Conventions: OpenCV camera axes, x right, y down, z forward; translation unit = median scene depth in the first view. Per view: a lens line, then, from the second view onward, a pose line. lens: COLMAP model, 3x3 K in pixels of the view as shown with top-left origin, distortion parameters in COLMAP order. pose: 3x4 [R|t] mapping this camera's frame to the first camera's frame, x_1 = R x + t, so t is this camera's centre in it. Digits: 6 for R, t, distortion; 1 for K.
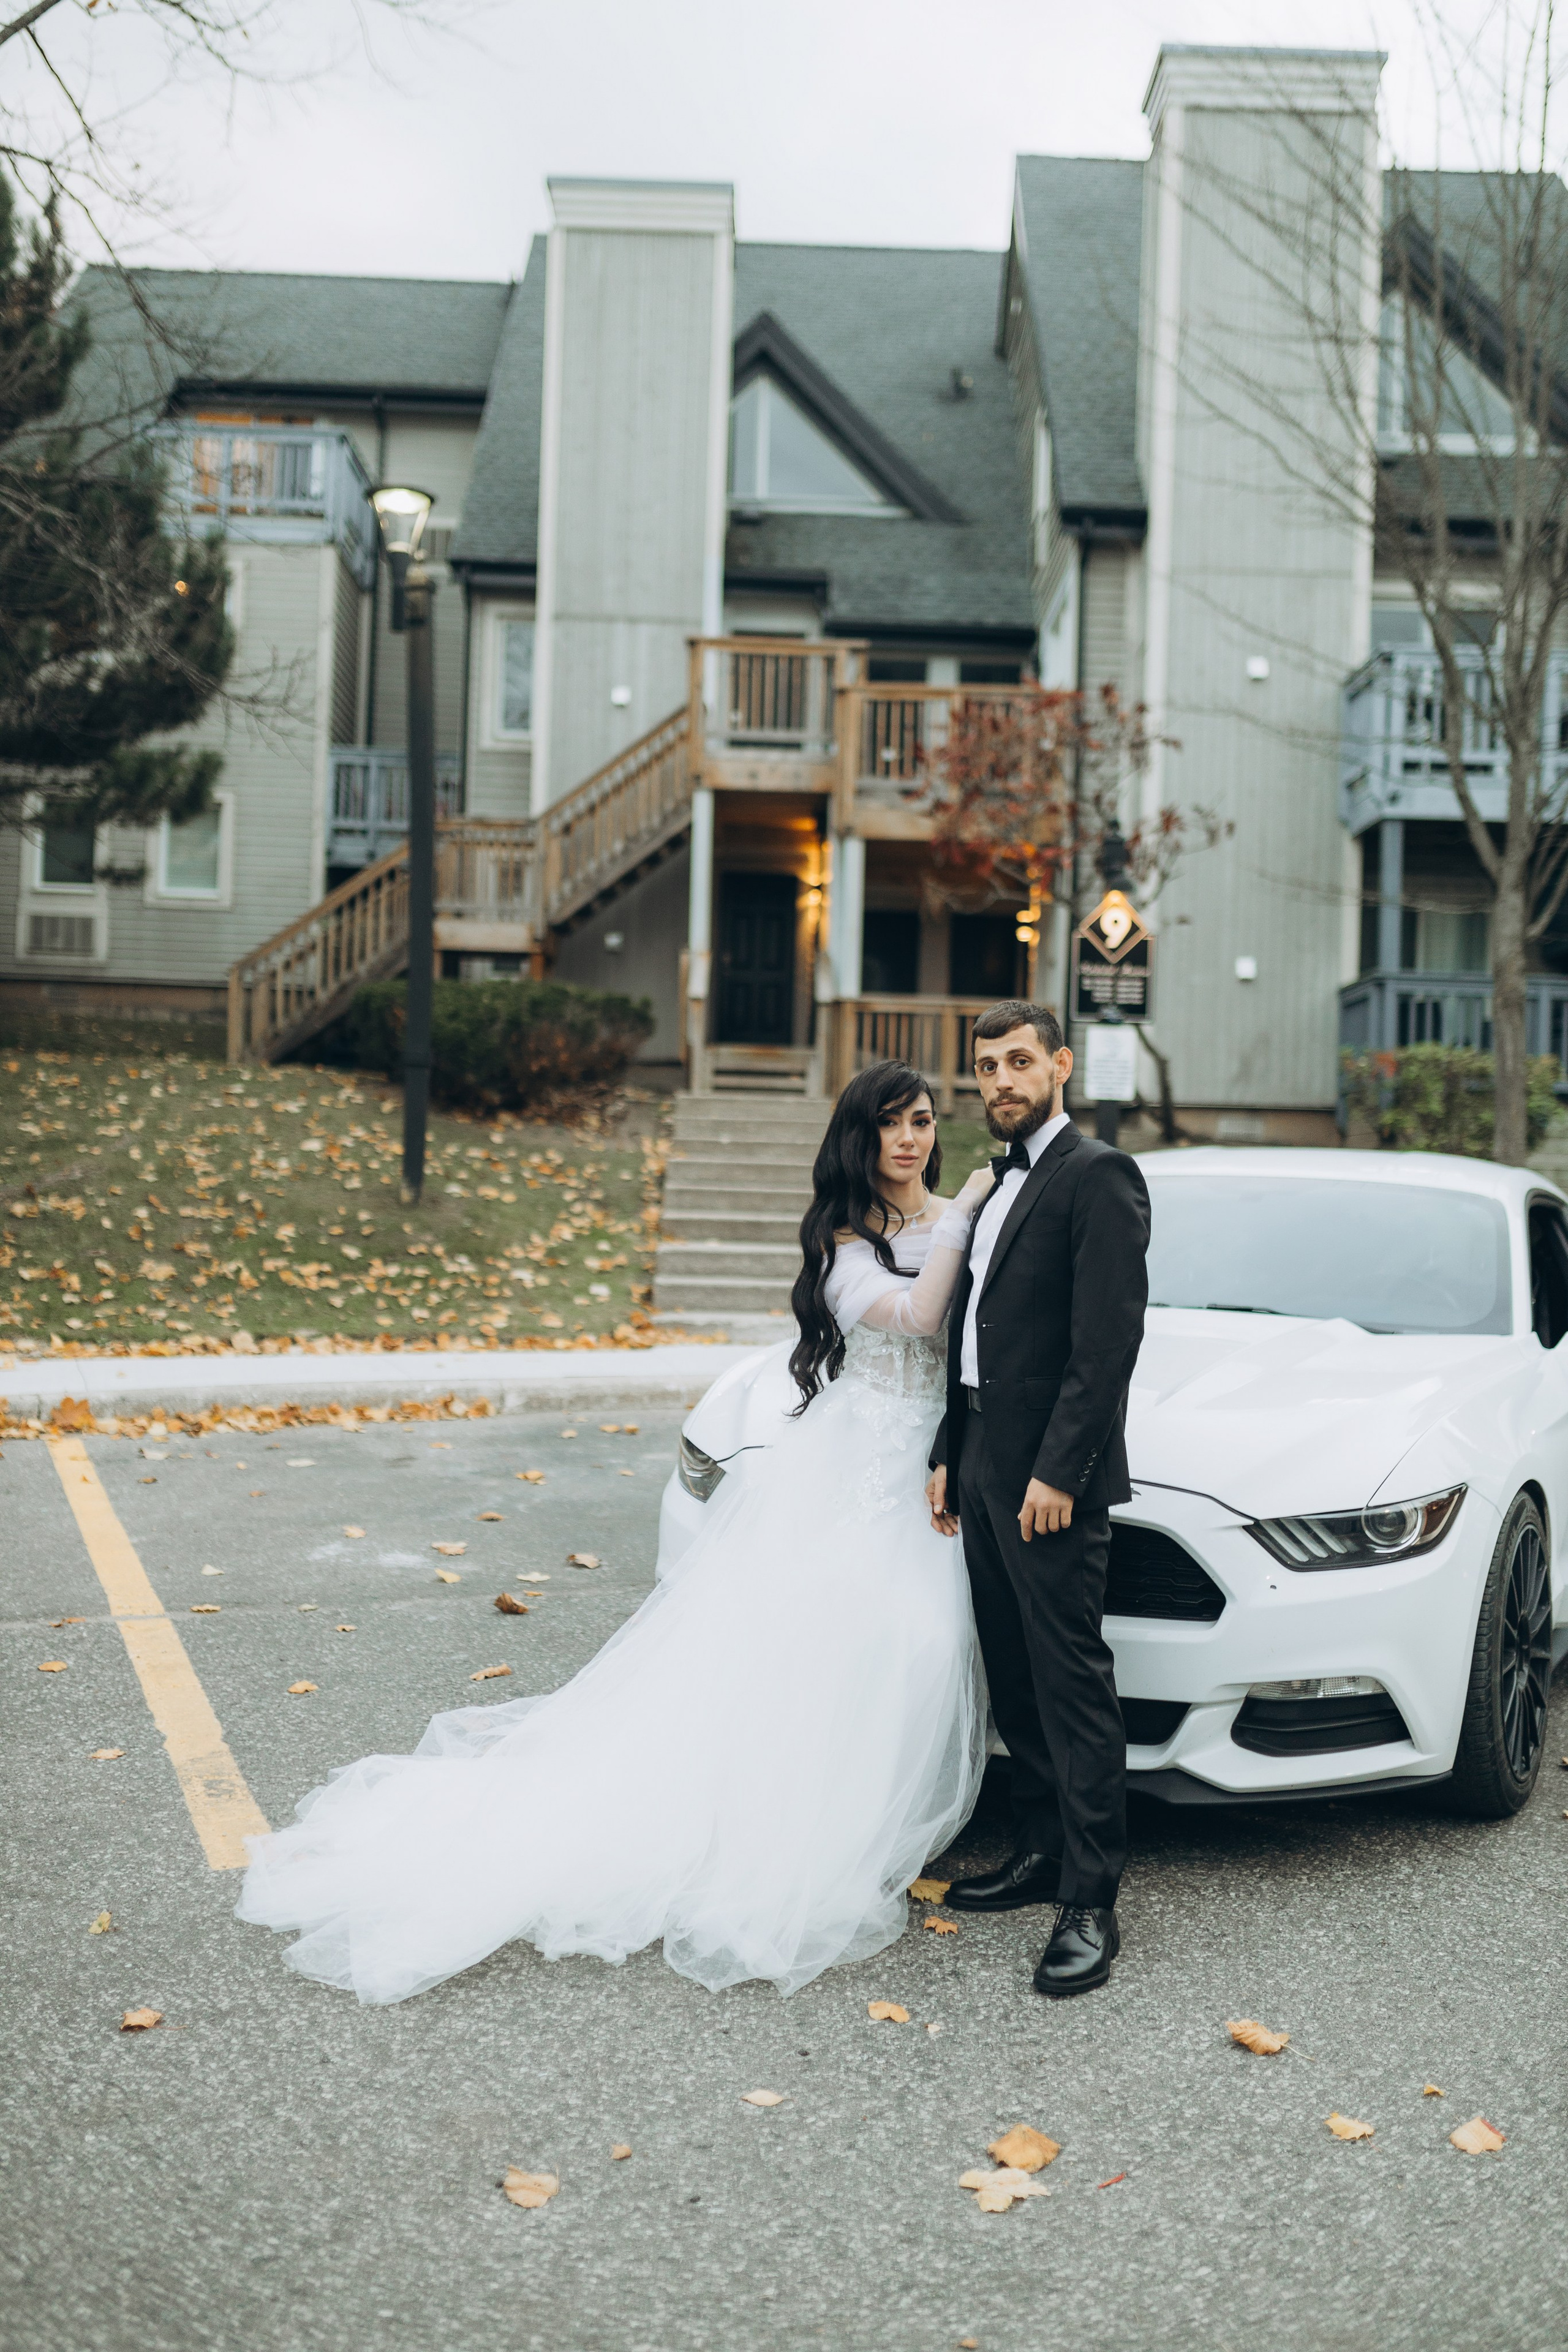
lens RADIAL K [[2207.3, 0, 803.6], [0, 2207.3, 1173.1], [0, 0, 1]] dist [0.070867, -0.131604]
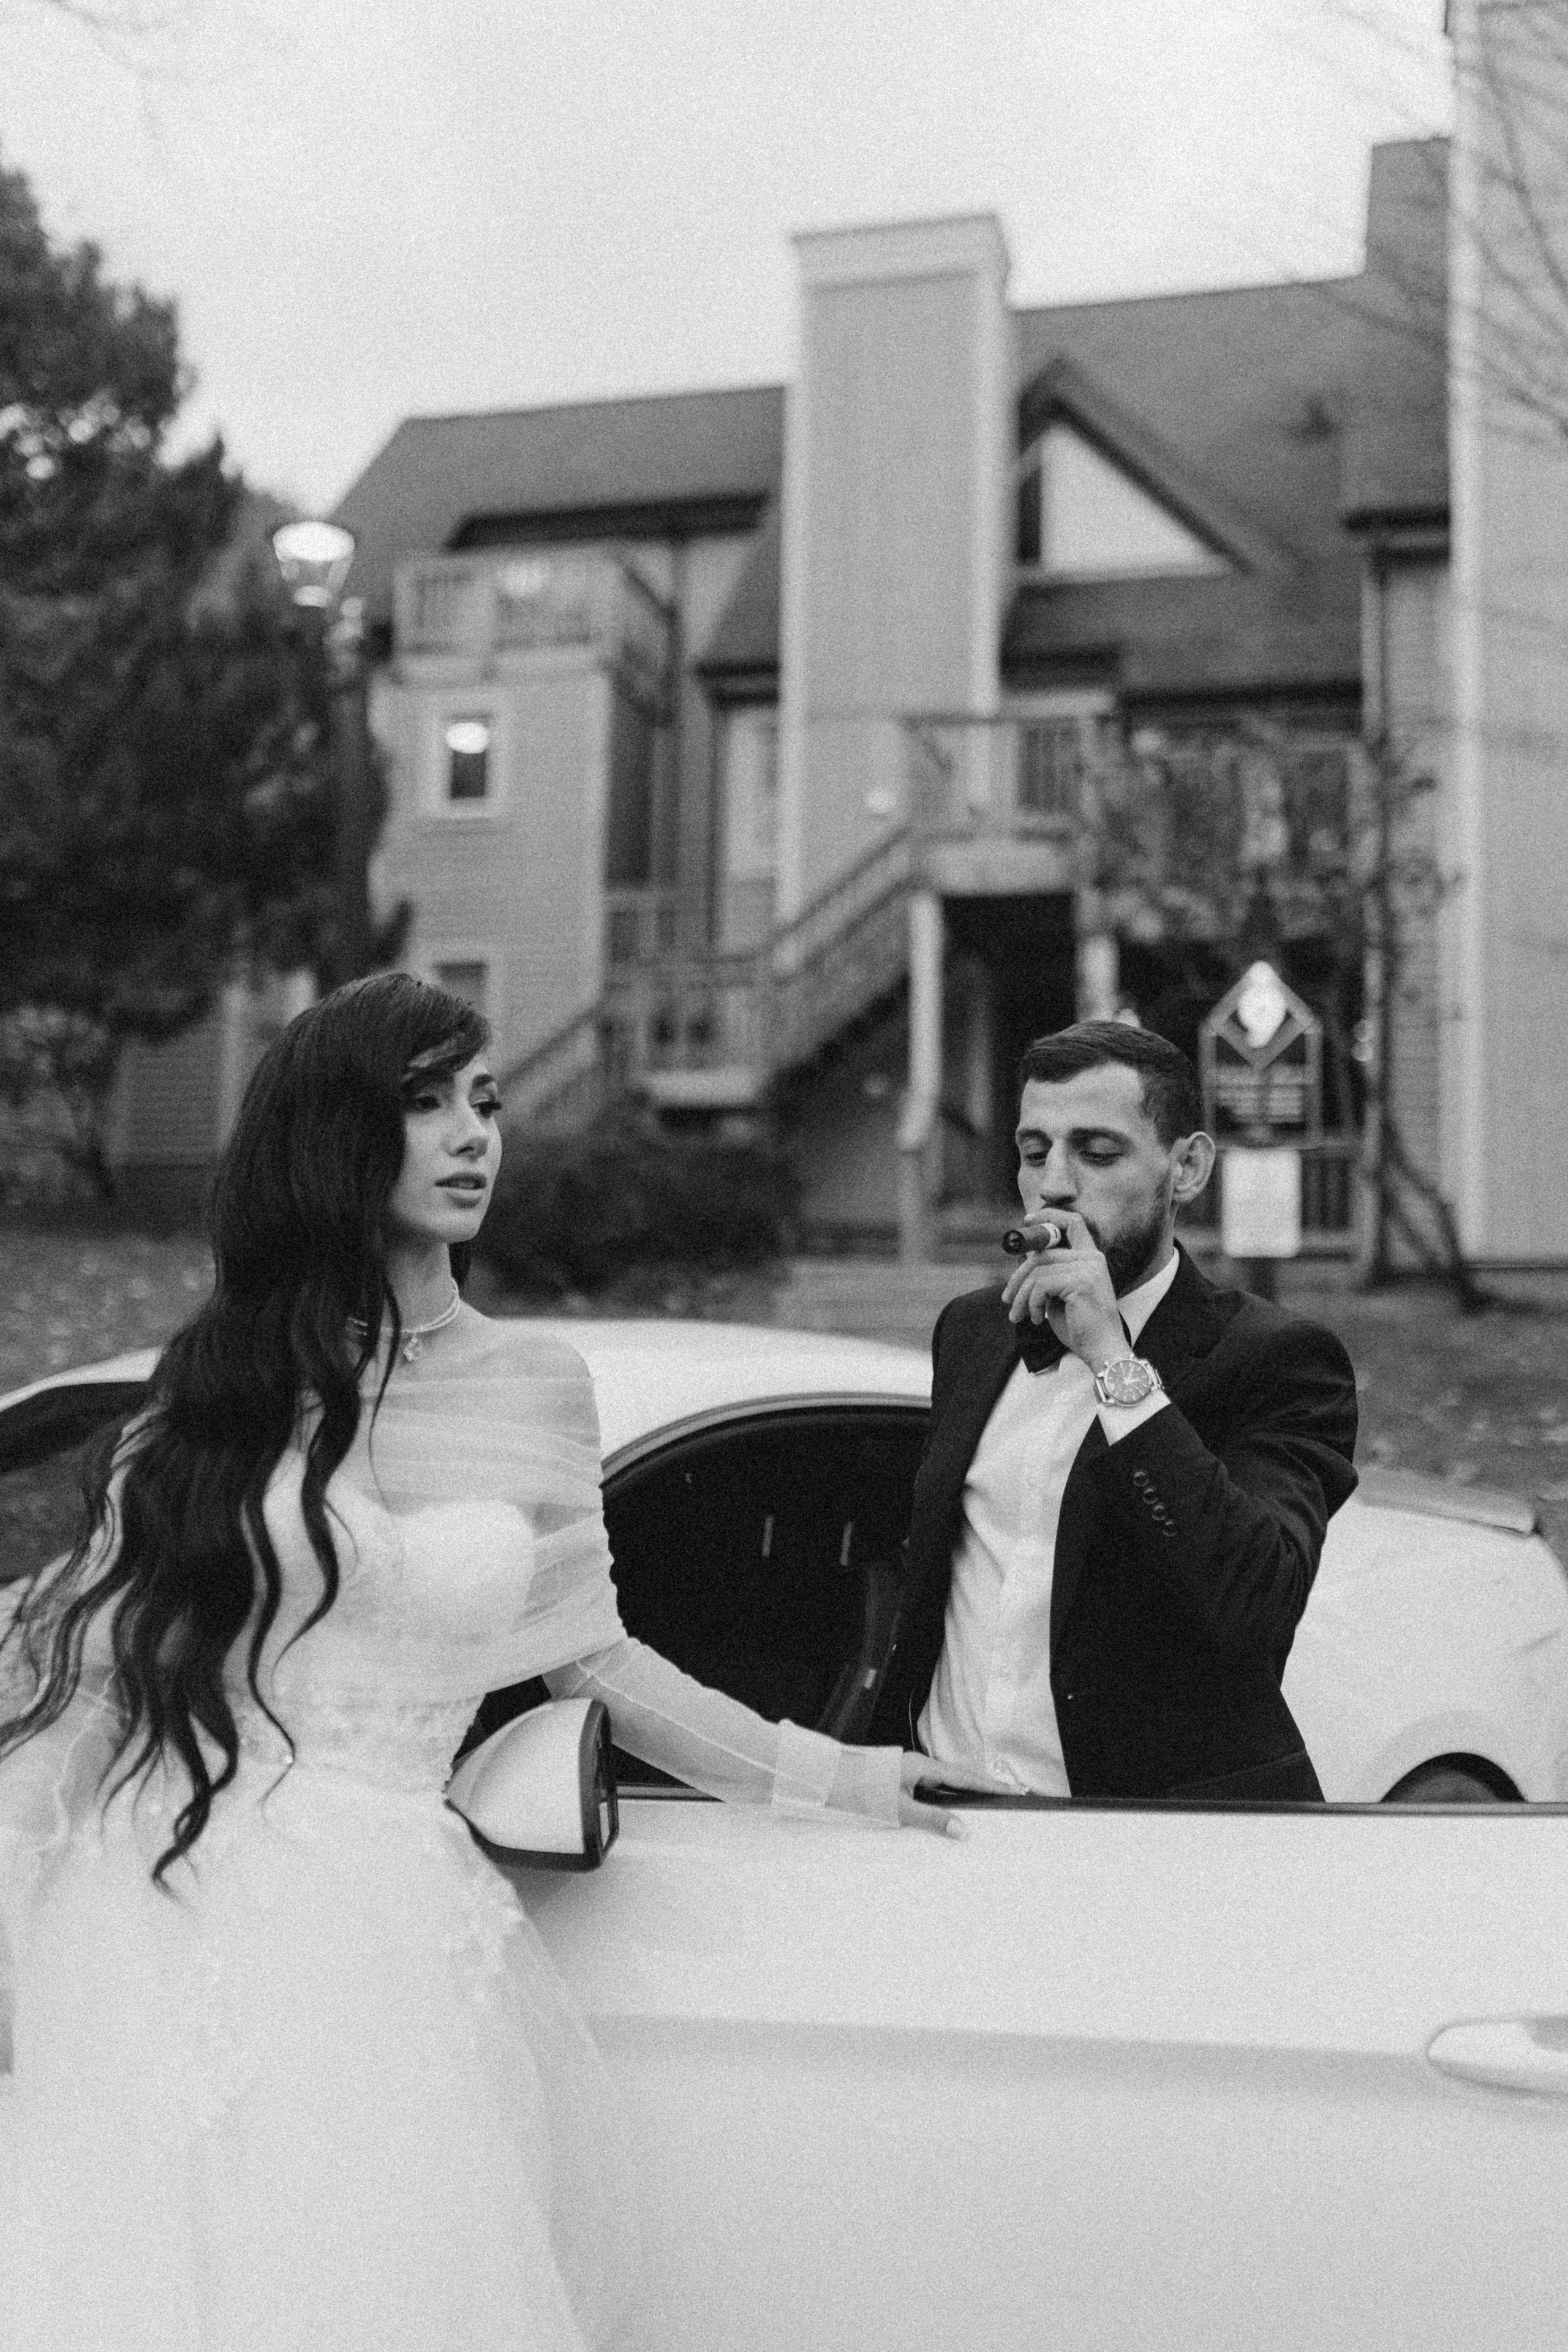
lens RADIAL K [[2323.6, 0, 784.0], [0, 2323.6, 1176.0], [0, 0, 1]] dist [0.004955, 0.027513]
pose [[0.962290, -0.037544, -0.269424, 0.142134], [0.015895, 0.996498, -0.082088, 0.000682], [0.271562, 0.074710, 0.959517, 0.170778]]
